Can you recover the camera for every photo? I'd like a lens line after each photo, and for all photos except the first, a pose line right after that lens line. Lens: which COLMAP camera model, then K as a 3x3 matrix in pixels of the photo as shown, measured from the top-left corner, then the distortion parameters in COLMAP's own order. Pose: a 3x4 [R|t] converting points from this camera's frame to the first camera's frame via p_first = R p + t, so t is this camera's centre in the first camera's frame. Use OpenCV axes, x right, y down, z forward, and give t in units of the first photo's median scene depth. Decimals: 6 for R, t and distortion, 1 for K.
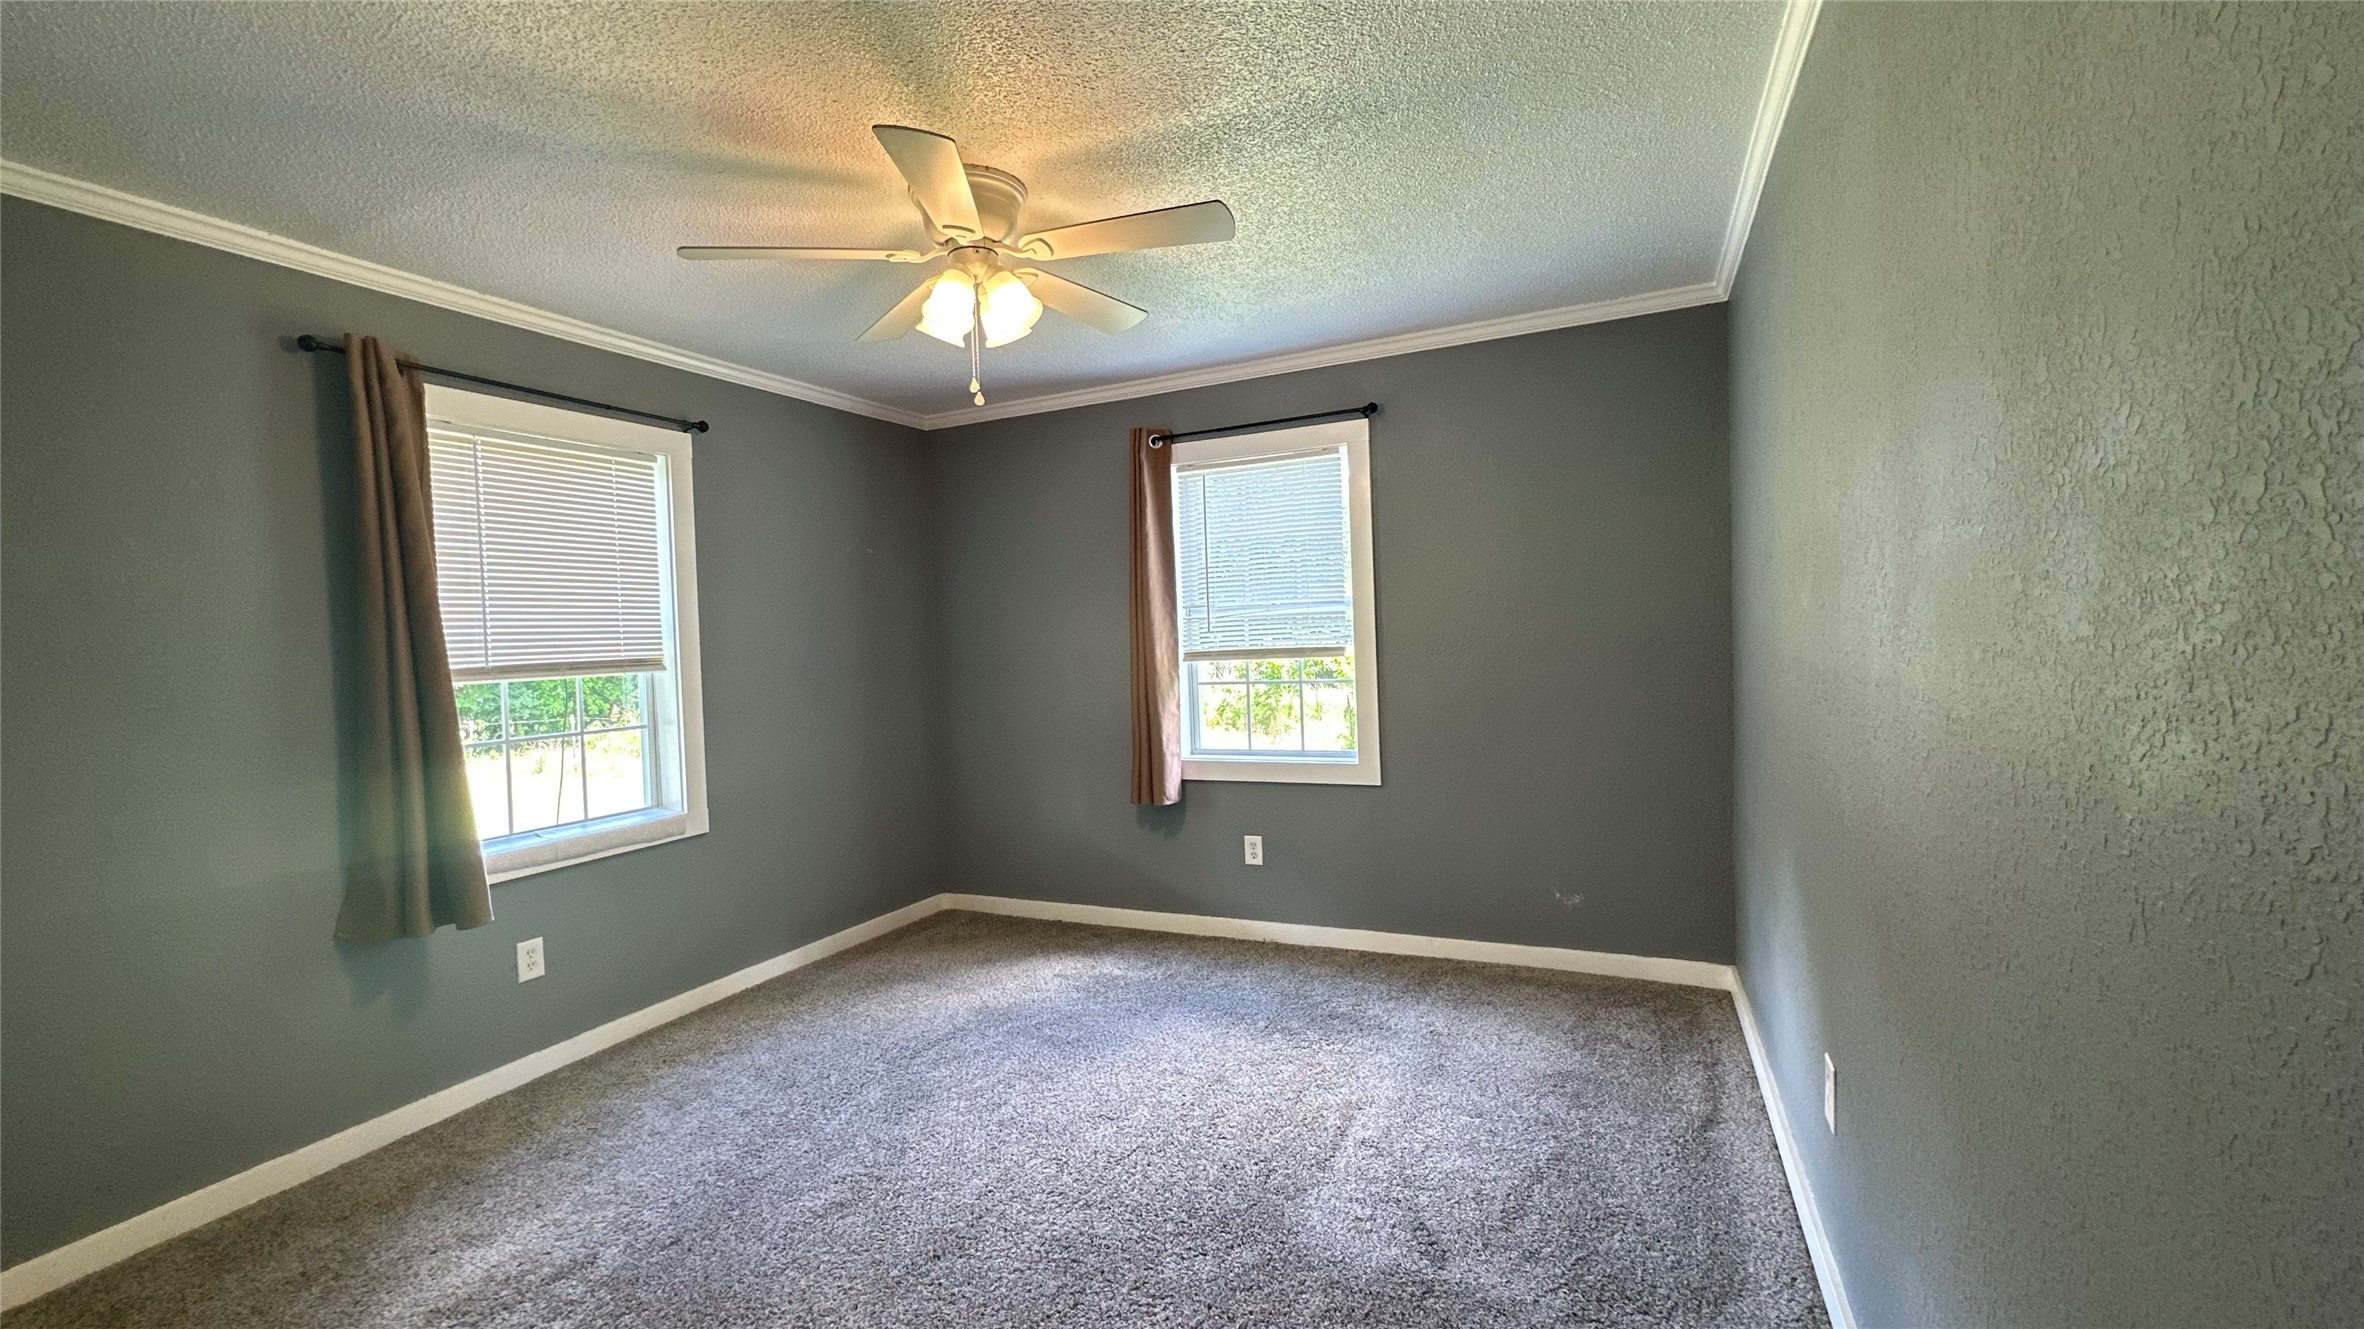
lens RADIAL K [[949.9, 0, 1182.0], [0, 949.9, 664.5], [0, 0, 1]] dist [0.001656, 0.000409]
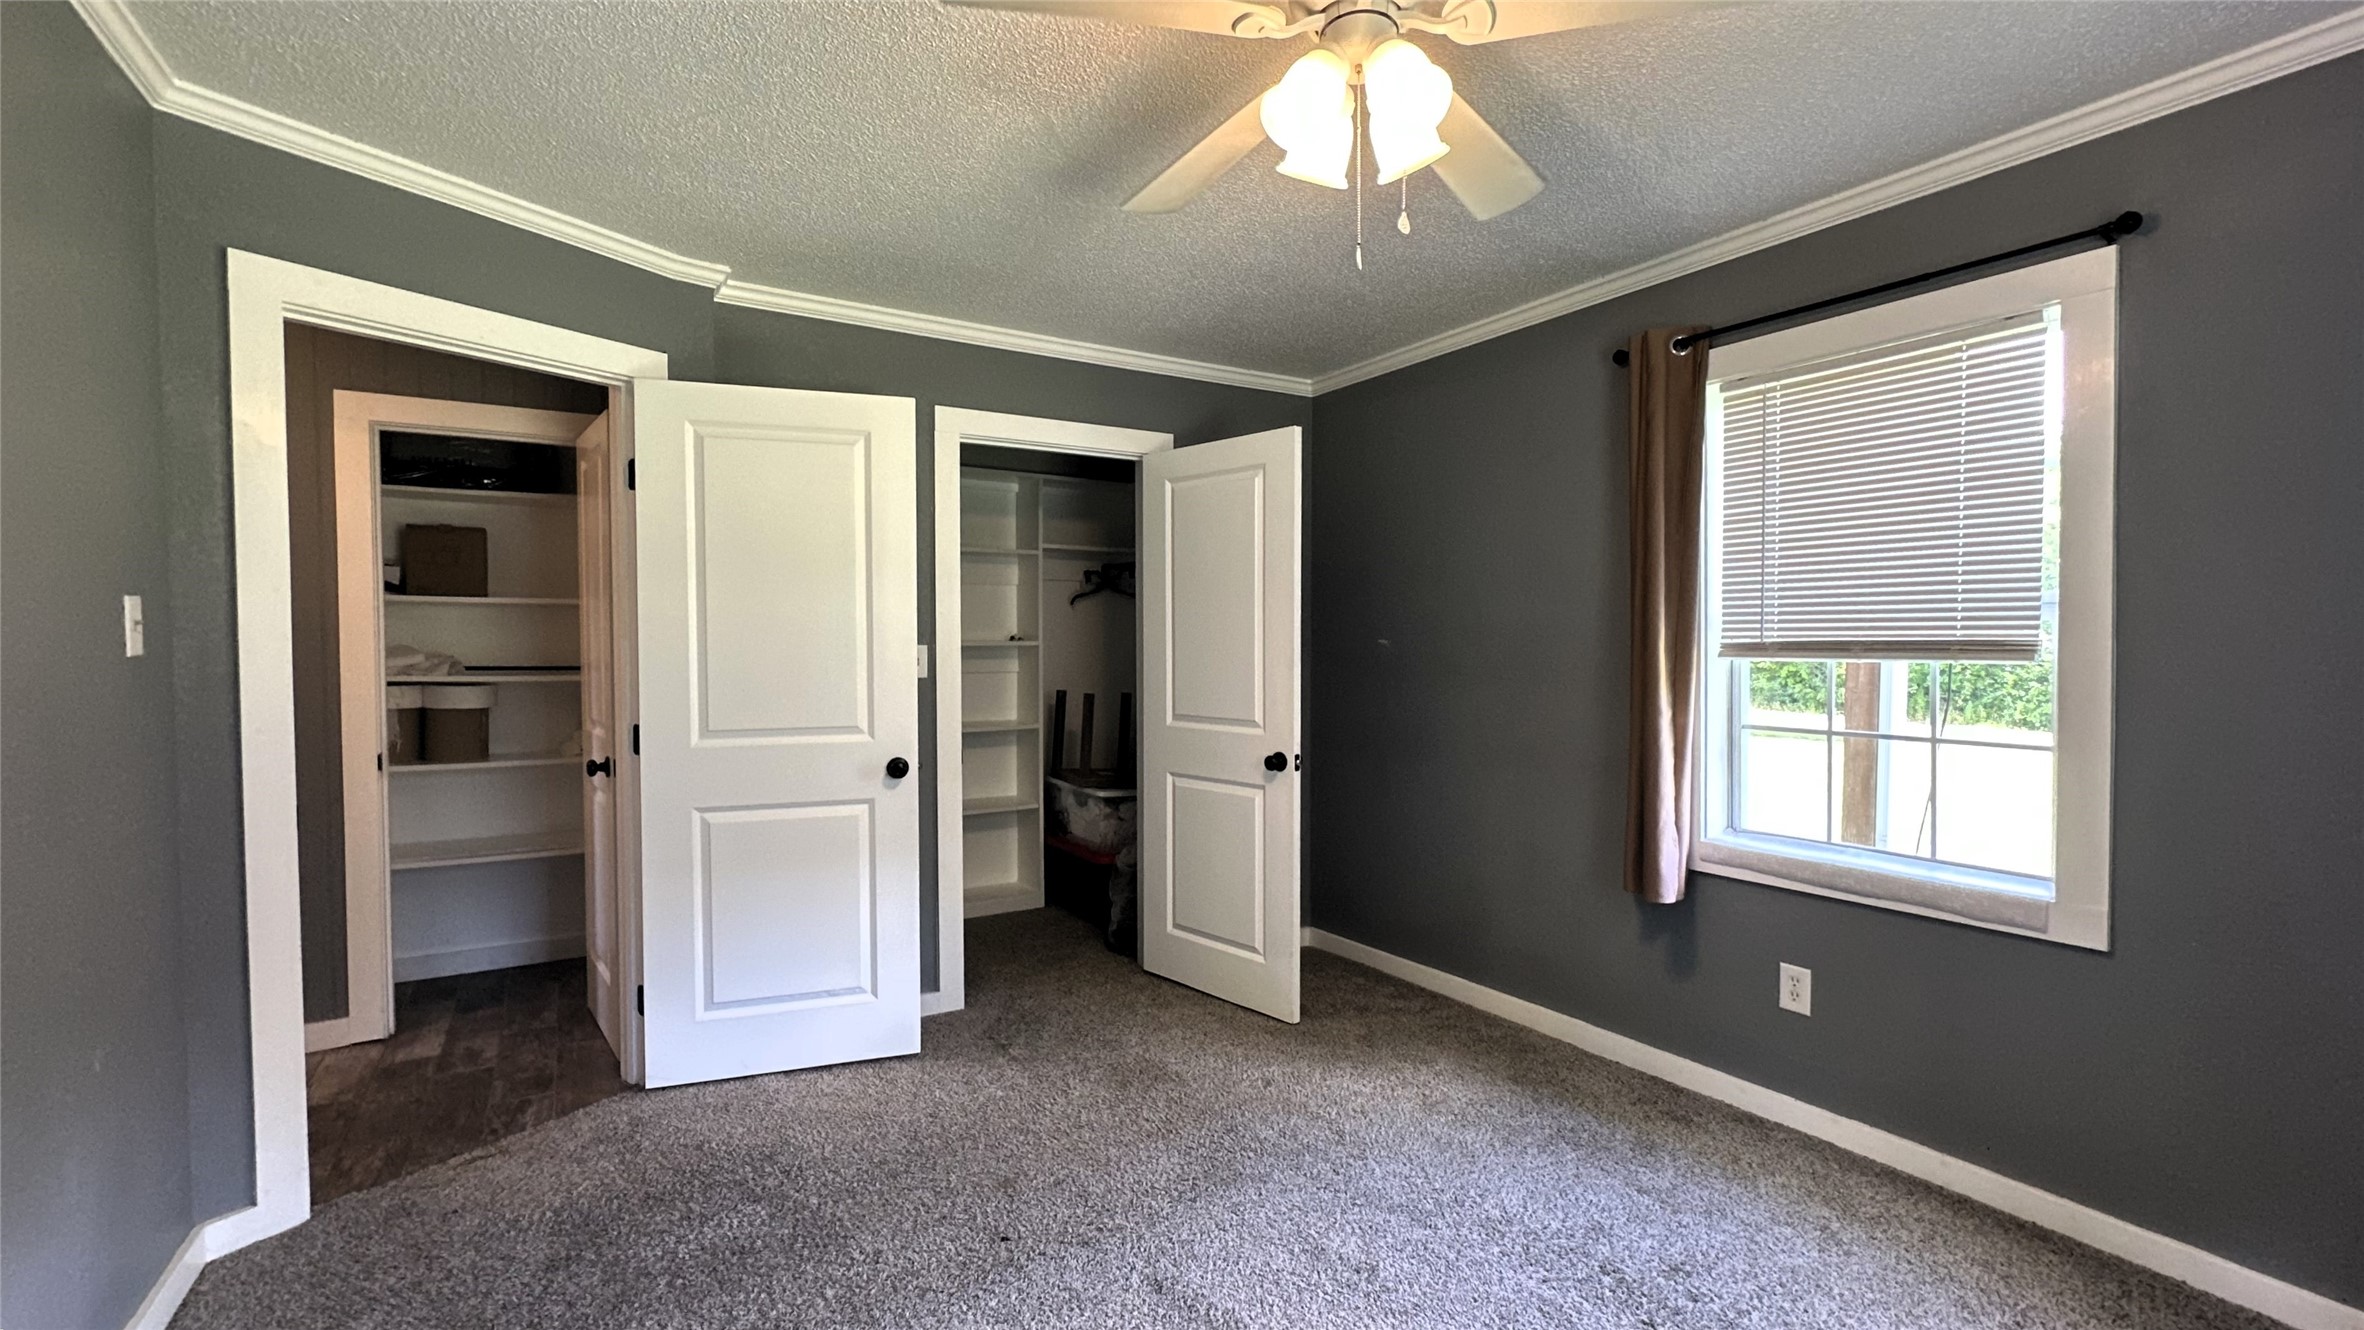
lens RADIAL K [[949.9, 0, 1182.0], [0, 949.9, 665.0], [0, 0, 1]] dist [0.001656, 0.000409]
pose [[-0.528576, 0.058075, -0.846897, 0.307849], [-0.009477, 0.997191, 0.074296, -0.036014], [0.848833, 0.047297, -0.526541, 0.966200]]
